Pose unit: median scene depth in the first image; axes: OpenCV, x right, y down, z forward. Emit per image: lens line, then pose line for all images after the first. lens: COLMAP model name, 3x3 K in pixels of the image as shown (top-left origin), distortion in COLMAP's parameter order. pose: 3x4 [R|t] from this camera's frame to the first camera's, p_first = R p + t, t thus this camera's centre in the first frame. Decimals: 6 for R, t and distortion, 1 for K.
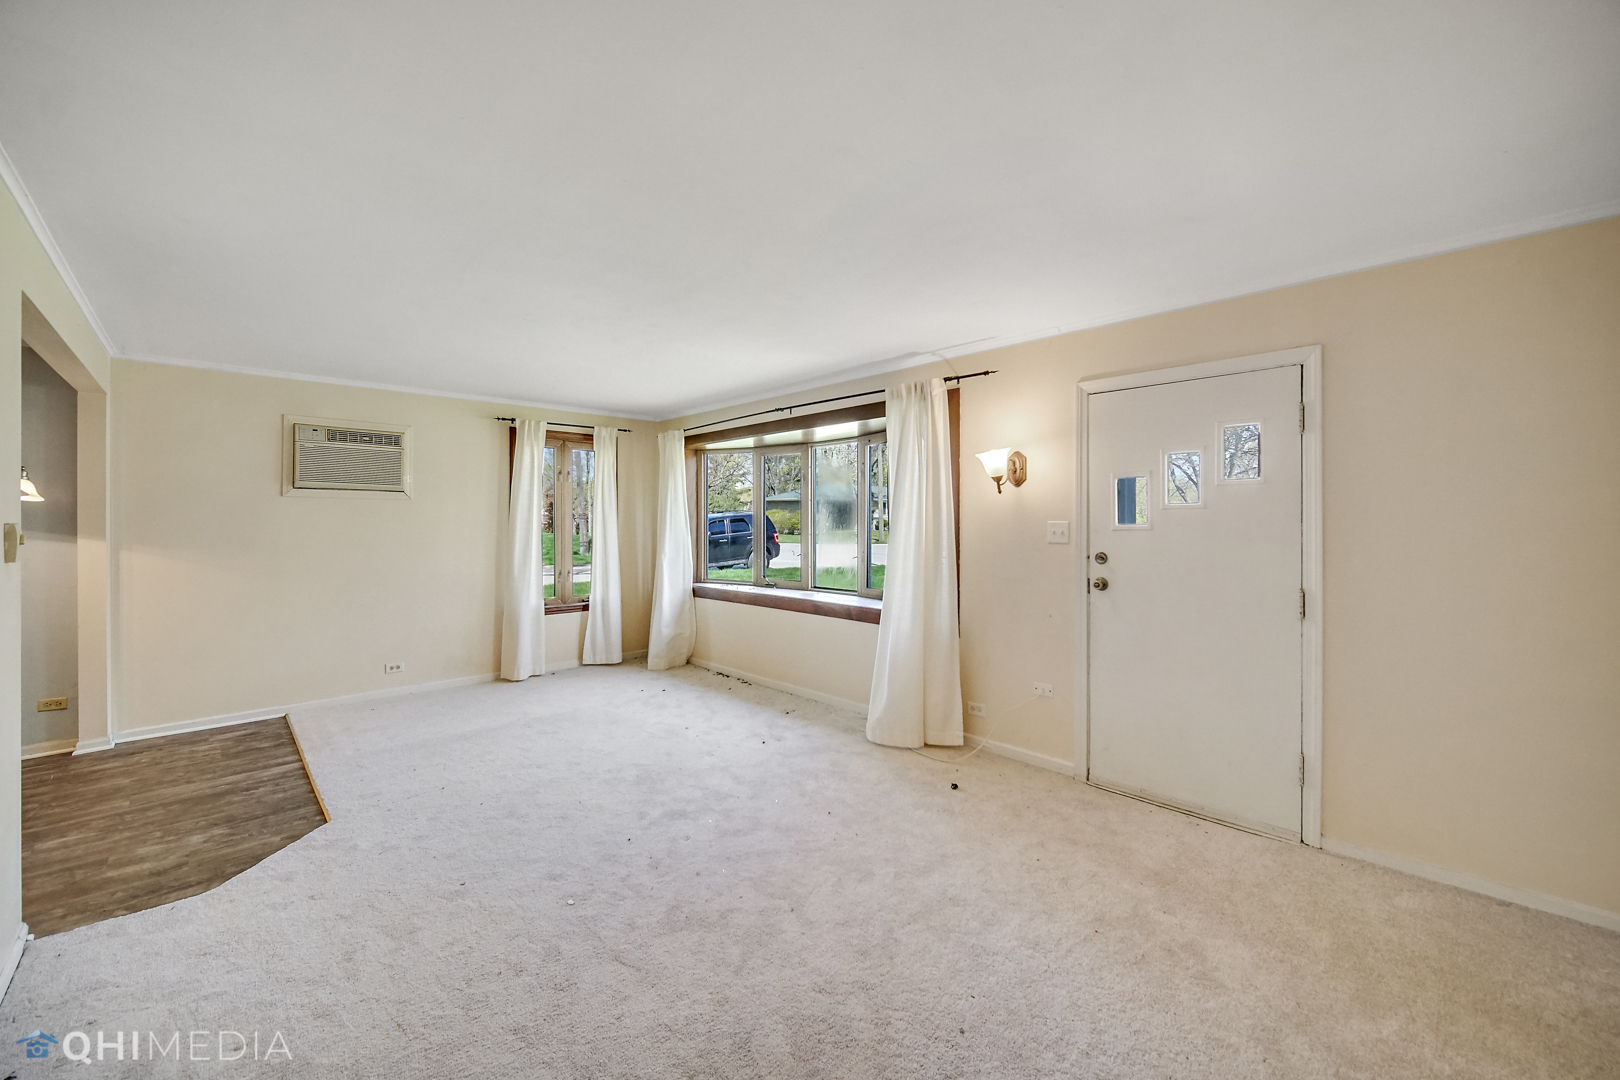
lens RADIAL K [[643.8, 0, 810.3], [0, 643.8, 542.6], [0, 0, 1]] dist [-0.001025, 0.000161]
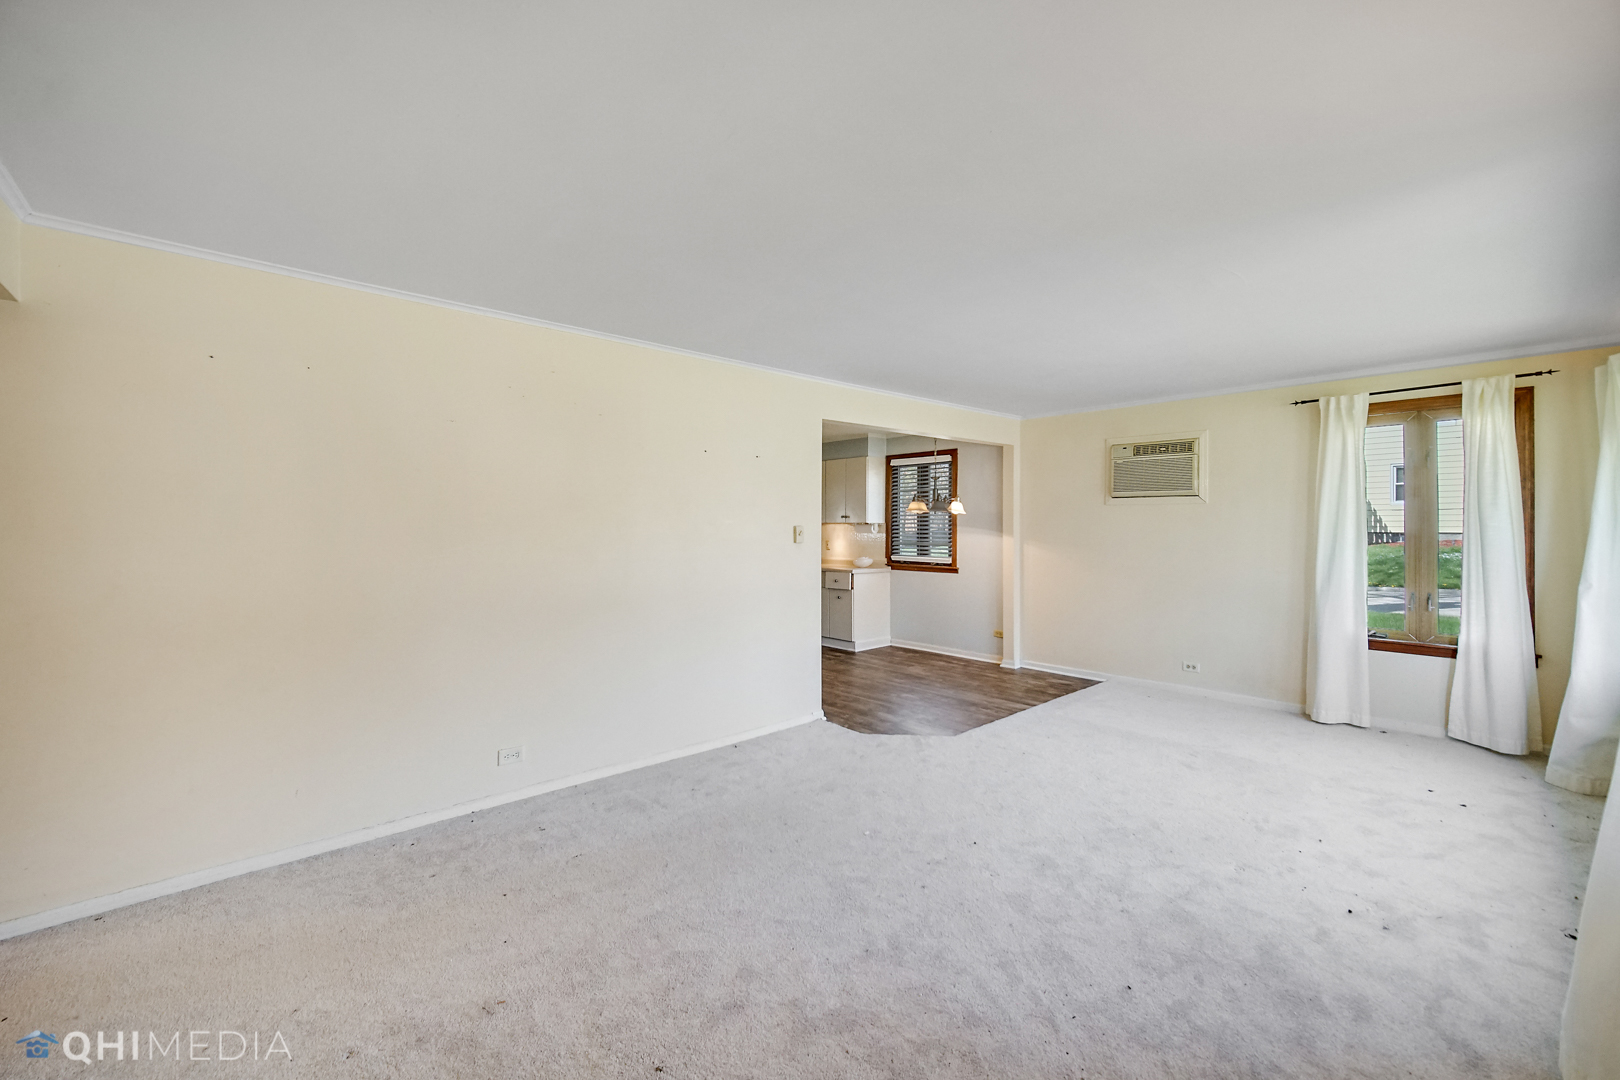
lens RADIAL K [[640.9, 0, 813.7], [0, 640.9, 524.3], [0, 0, 1]] dist [-0.001498, -0.000095]
pose [[-0.014442, -0.002277, -0.999893, 0.405678], [-0.031641, 0.999498, -0.001819, -0.013038], [0.999395, 0.031611, -0.014507, 0.424183]]
